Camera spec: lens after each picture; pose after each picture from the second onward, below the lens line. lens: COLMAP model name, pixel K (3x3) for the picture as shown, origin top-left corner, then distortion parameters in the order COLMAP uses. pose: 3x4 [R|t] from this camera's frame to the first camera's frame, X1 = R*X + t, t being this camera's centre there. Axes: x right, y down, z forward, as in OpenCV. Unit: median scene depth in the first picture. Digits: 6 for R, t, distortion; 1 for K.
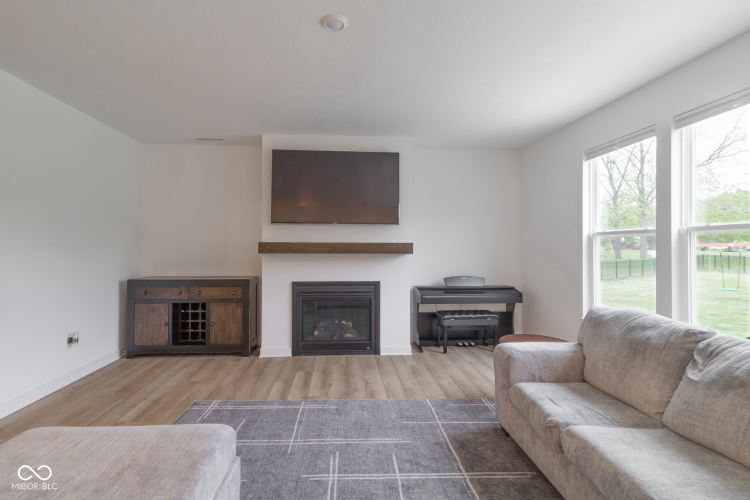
lens RADIAL K [[362.3, 0, 375.2], [0, 362.3, 233.1], [0, 0, 1]] dist [-0.000161, -0.000158]
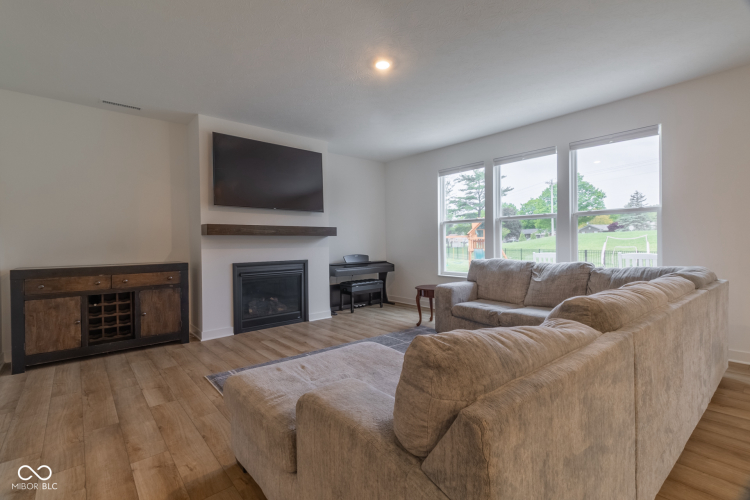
lens RADIAL K [[362.3, 0, 375.2], [0, 362.3, 233.1], [0, 0, 1]] dist [-0.000161, -0.000158]
pose [[0.781677, 0.005243, 0.623662, -0.560457], [-0.007528, 0.999971, 0.001029, 0.044277], [-0.623638, -0.005499, 0.781694, -0.061058]]
